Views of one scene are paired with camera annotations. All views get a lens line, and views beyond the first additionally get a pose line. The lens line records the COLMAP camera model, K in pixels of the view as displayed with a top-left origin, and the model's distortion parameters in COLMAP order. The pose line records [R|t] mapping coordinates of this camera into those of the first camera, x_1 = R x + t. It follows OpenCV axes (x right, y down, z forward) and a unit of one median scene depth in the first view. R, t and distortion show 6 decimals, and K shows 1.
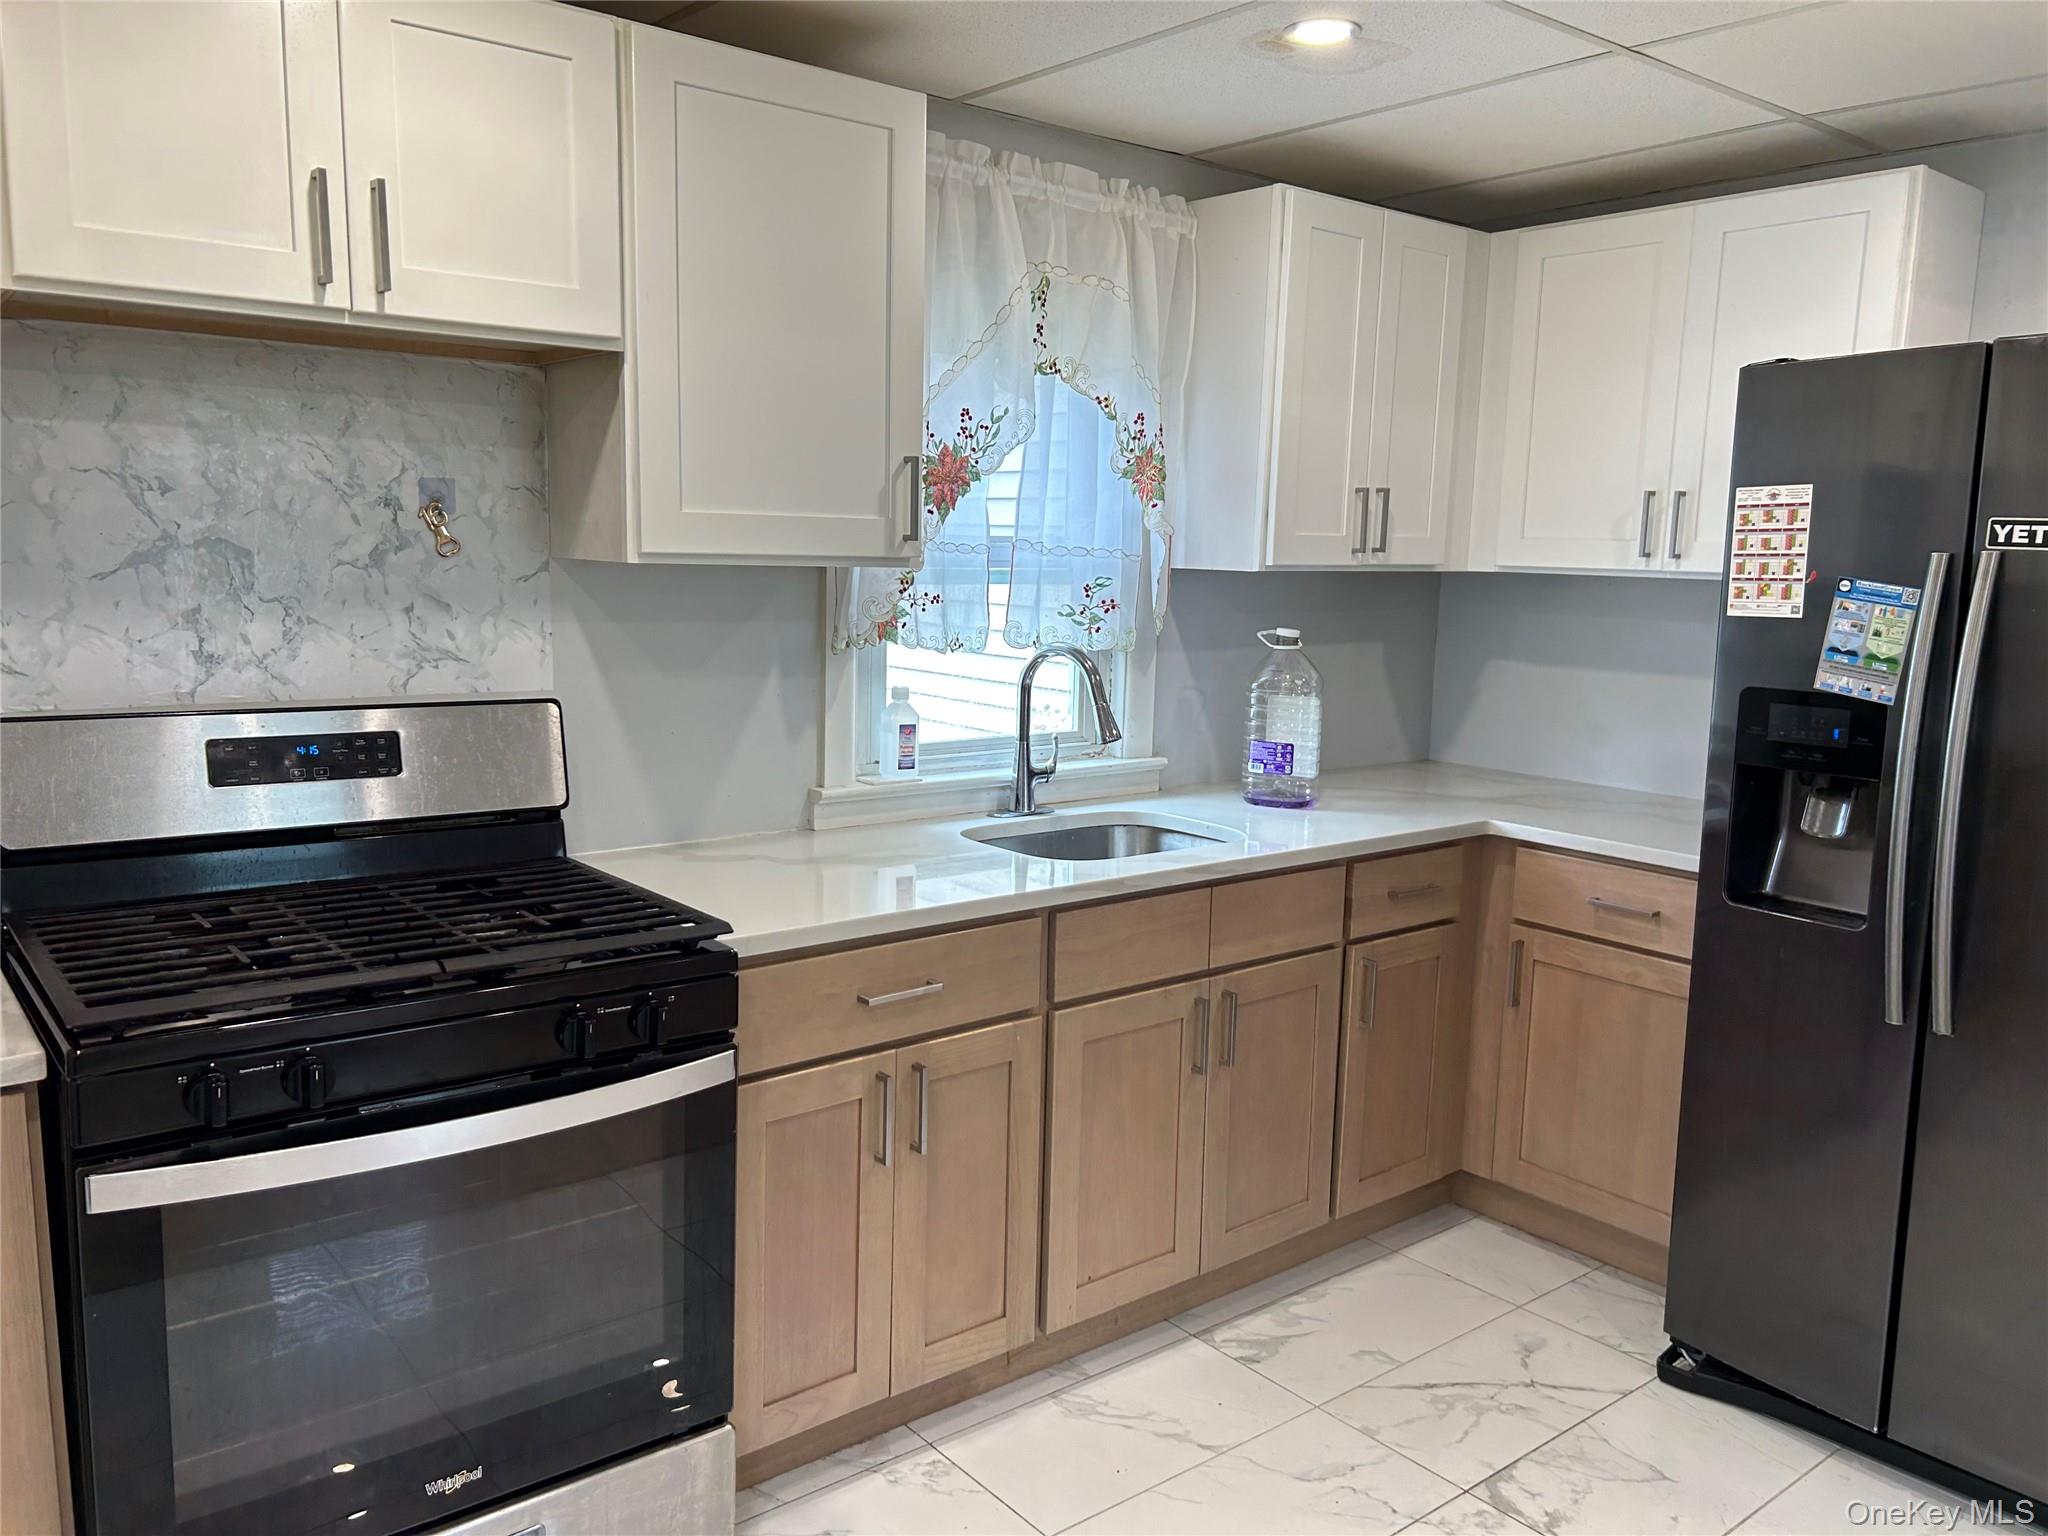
lens RADIAL K [[1557.2, 0, 1023.6], [0, 1557.2, 774.1], [0, 0, 1]] dist [0.006587, -0.015304]
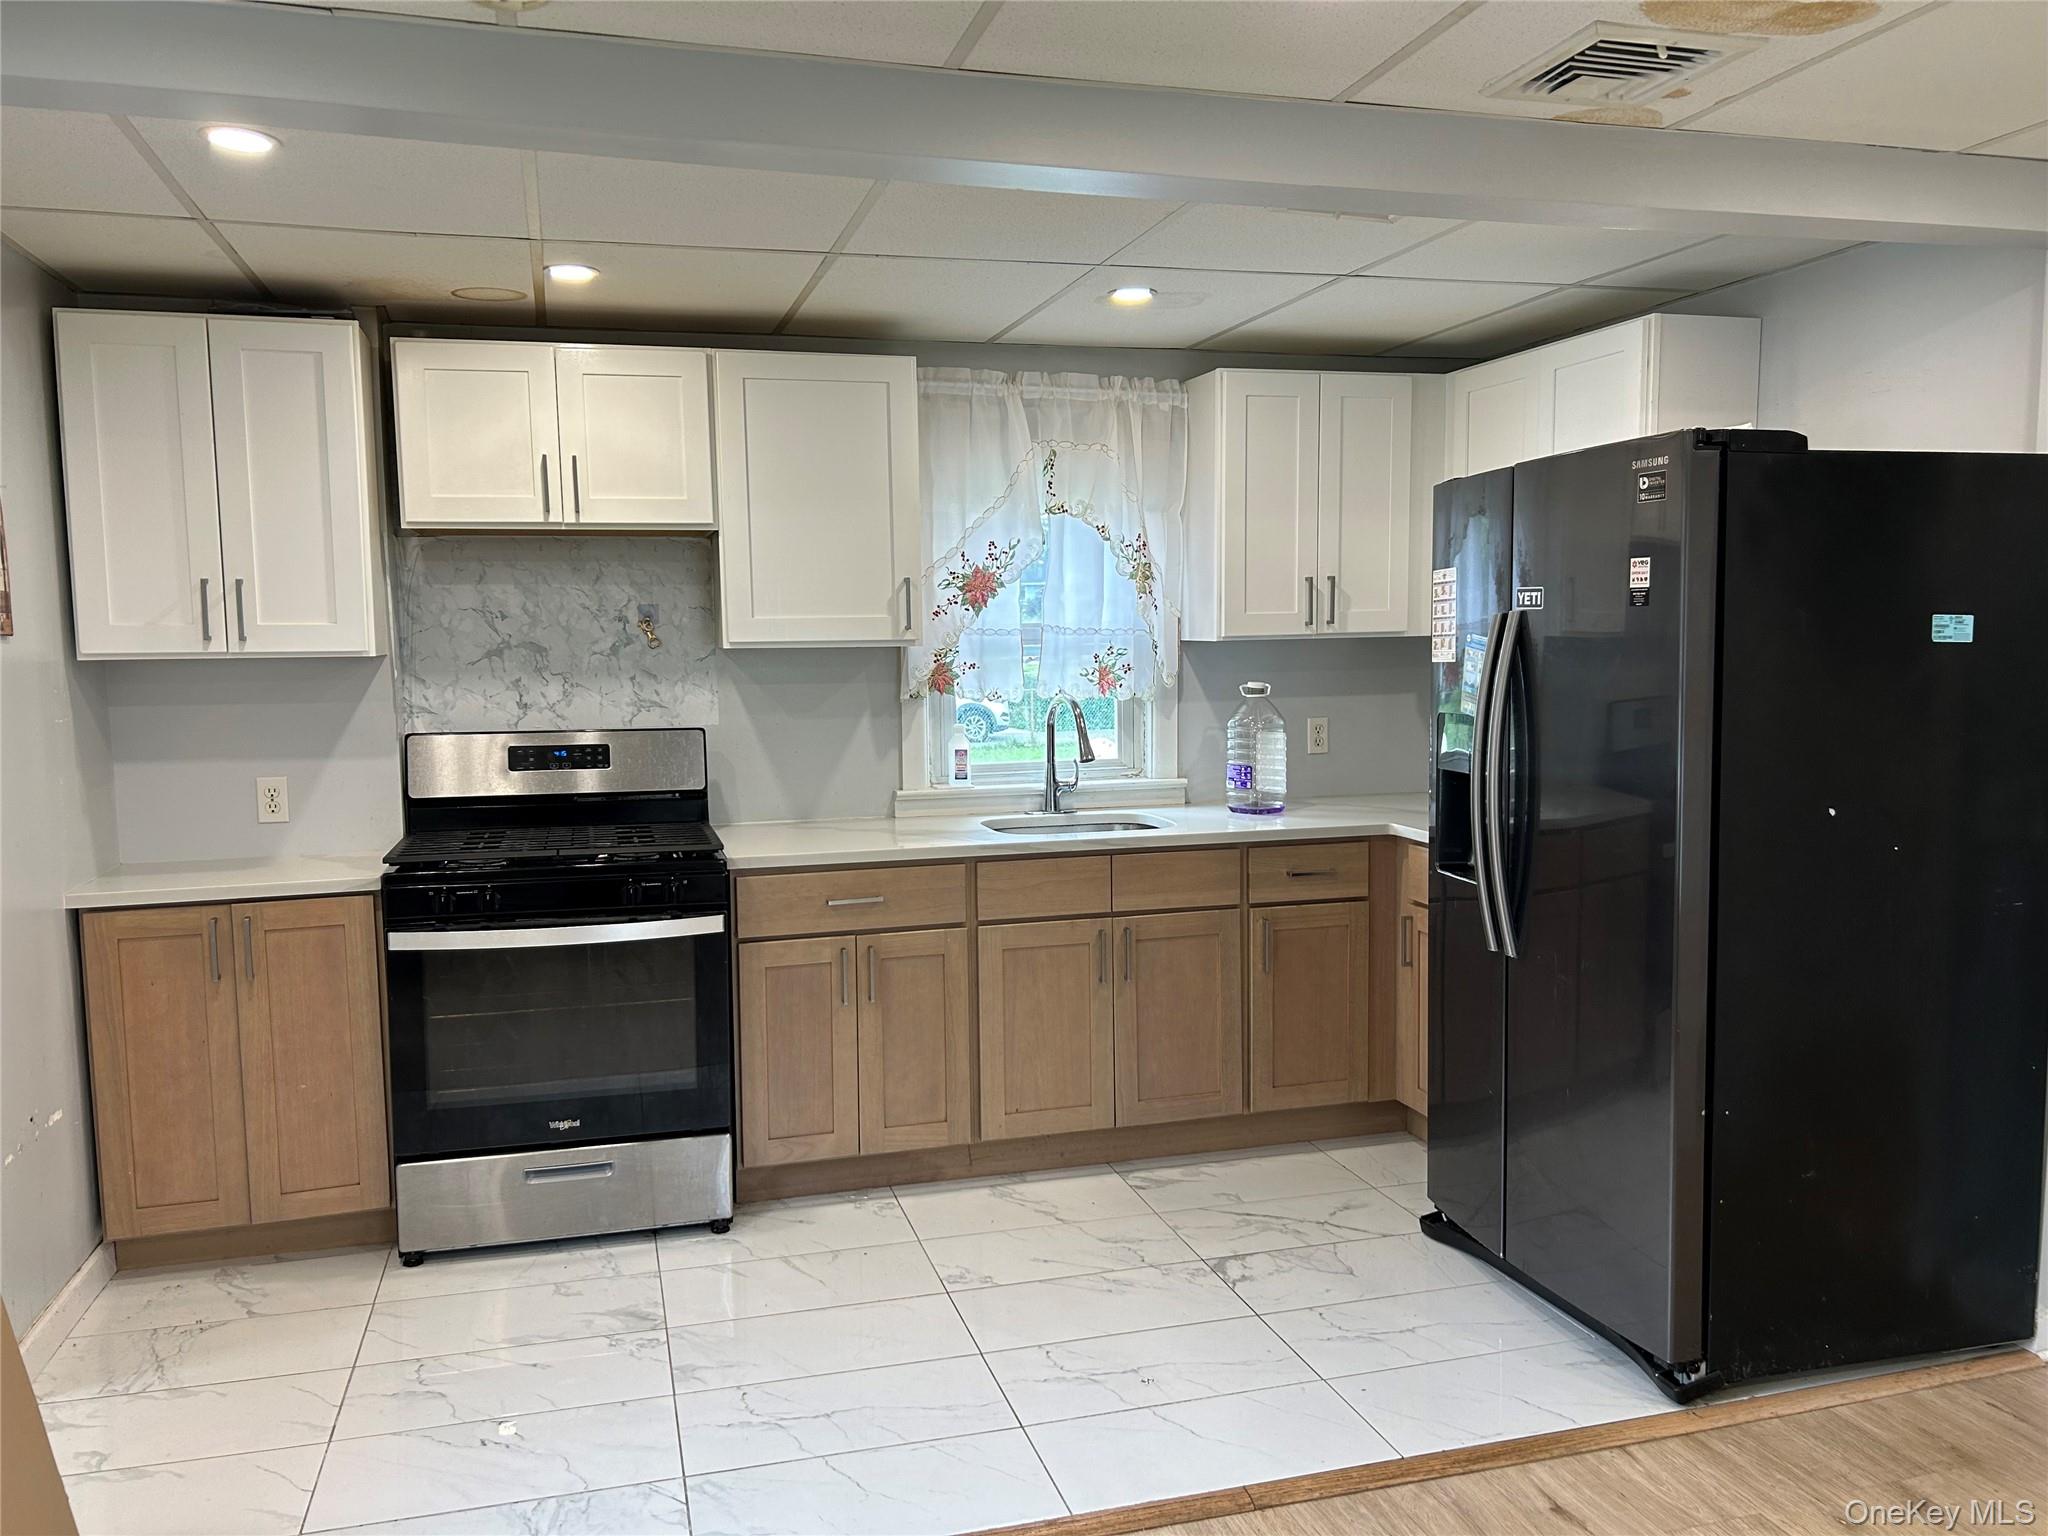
lens RADIAL K [[1557.2, 0, 1025.9], [0, 1557.2, 768.6], [0, 0, 1]] dist [0.006587, -0.015304]
pose [[0.917449, 0.000137, -0.397852, 0.658844], [-0.023387, 0.998289, -0.053587, 0.074463], [0.397165, 0.058468, 0.915883, -0.402561]]
